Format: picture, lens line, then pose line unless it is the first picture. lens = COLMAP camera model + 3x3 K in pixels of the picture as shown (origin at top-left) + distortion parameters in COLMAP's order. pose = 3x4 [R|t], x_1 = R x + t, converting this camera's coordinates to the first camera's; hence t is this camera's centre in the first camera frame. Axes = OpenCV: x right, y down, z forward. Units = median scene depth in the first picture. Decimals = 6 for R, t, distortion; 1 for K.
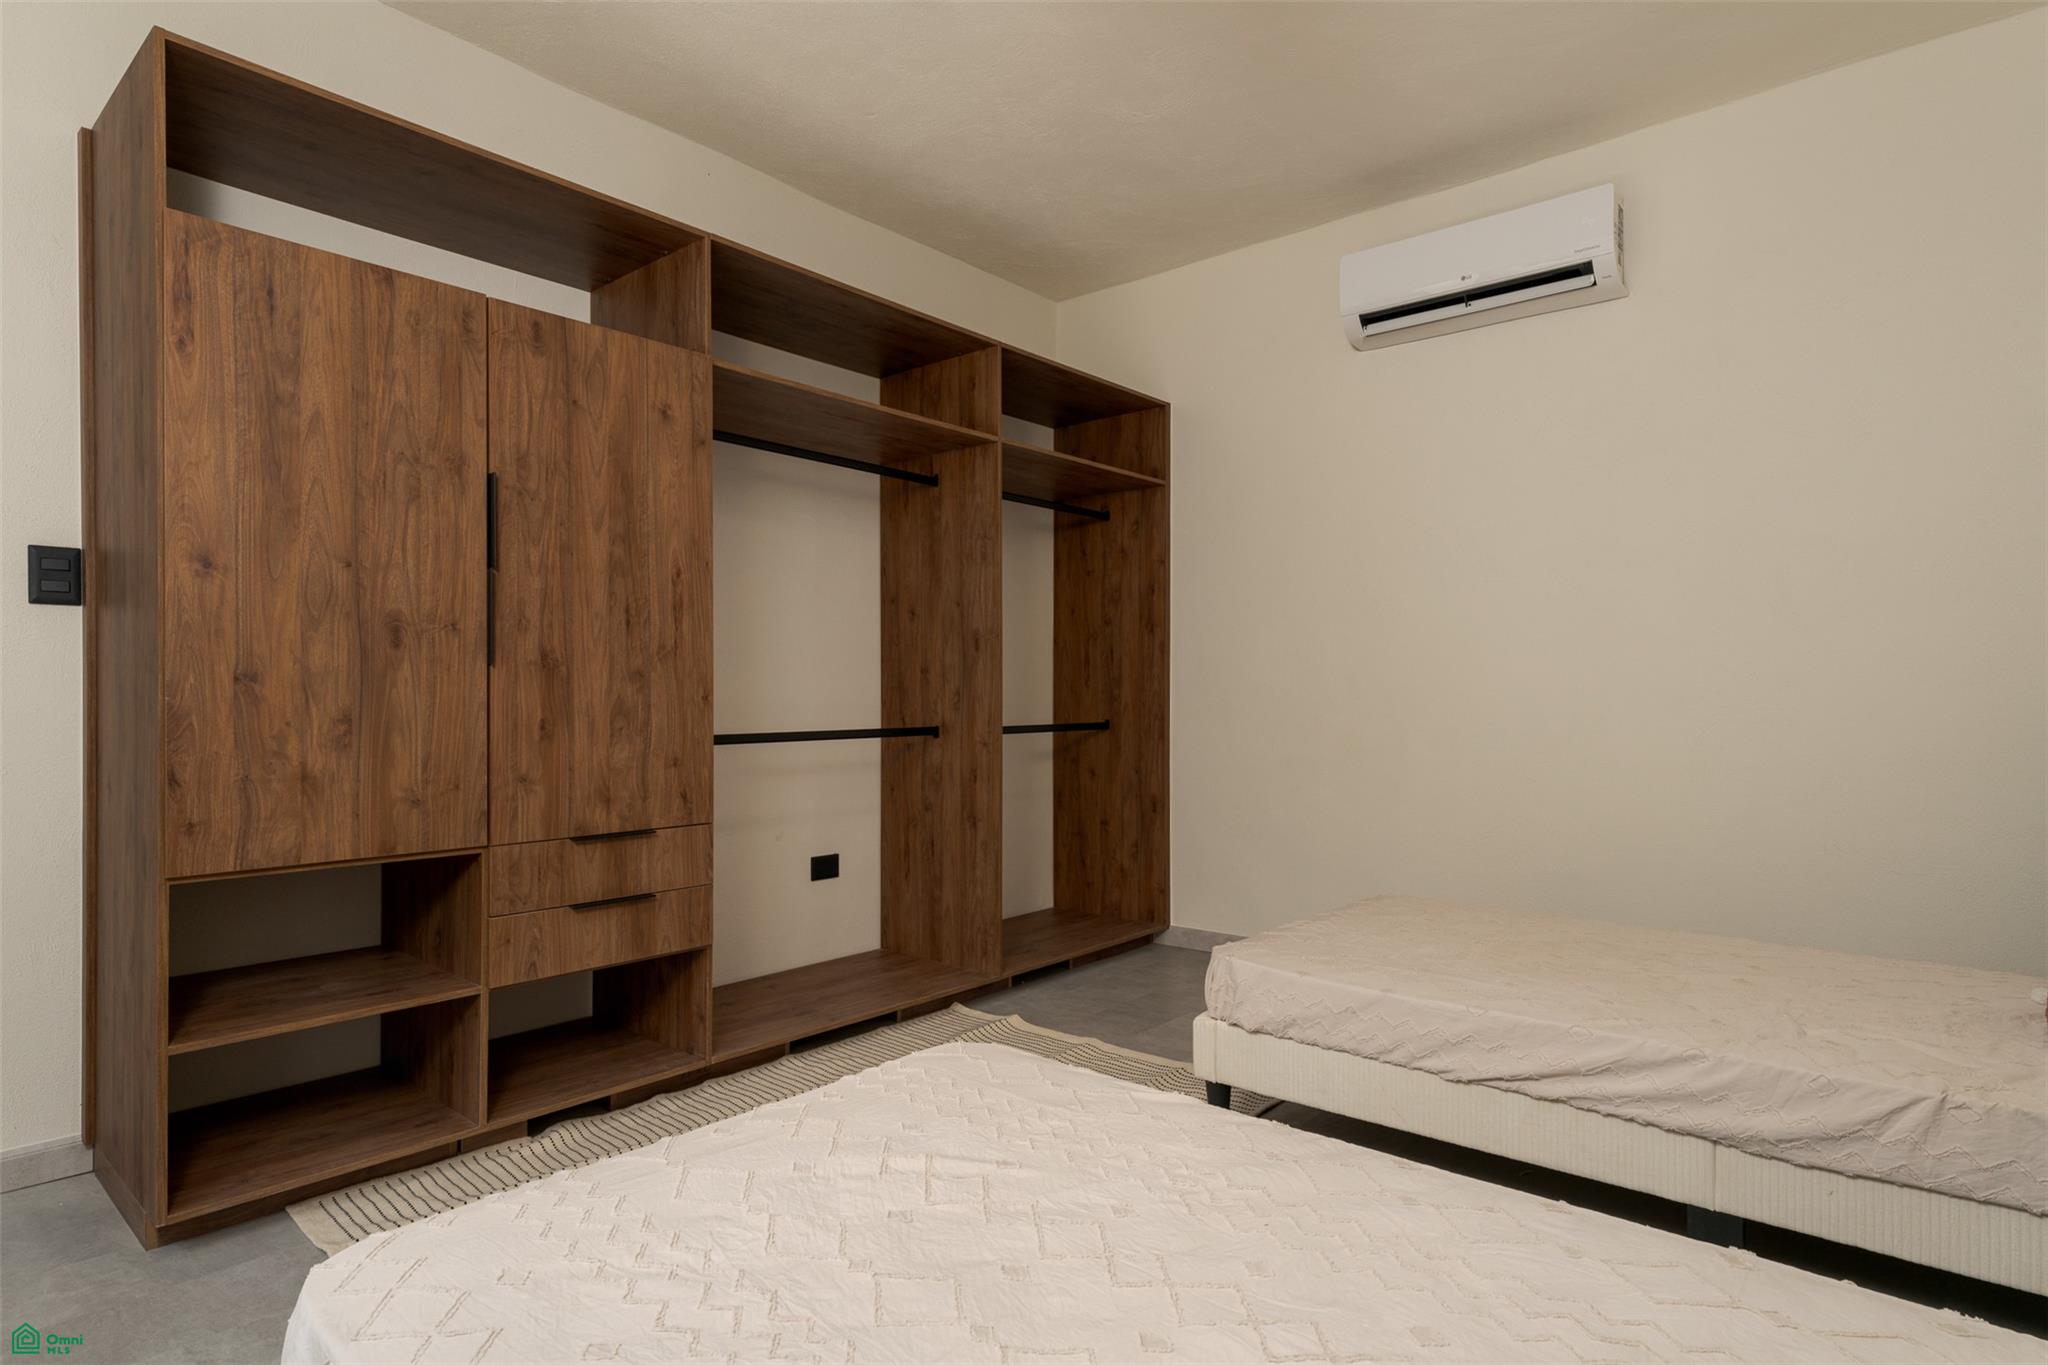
lens RADIAL K [[1083.6, 0, 1025.2], [0, 1083.6, 698.1], [0, 0, 1]] dist [-0.001317, -0.000341]
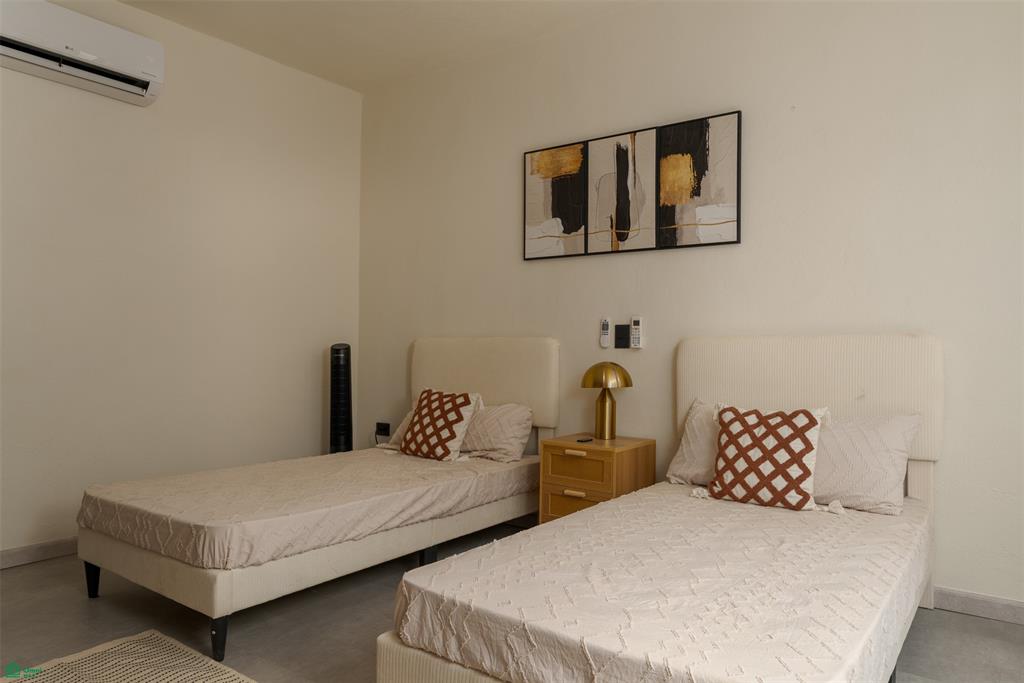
lens RADIAL K [[680.5, 0, 512.8], [0, 680.5, 349.4], [0, 0, 1]] dist [0.001518, 0.000926]
pose [[-0.067929, 0.000053, 0.997690, -1.440537], [-0.006901, 0.999976, -0.000523, 0.004838], [-0.997666, -0.006921, -0.067927, 1.326255]]
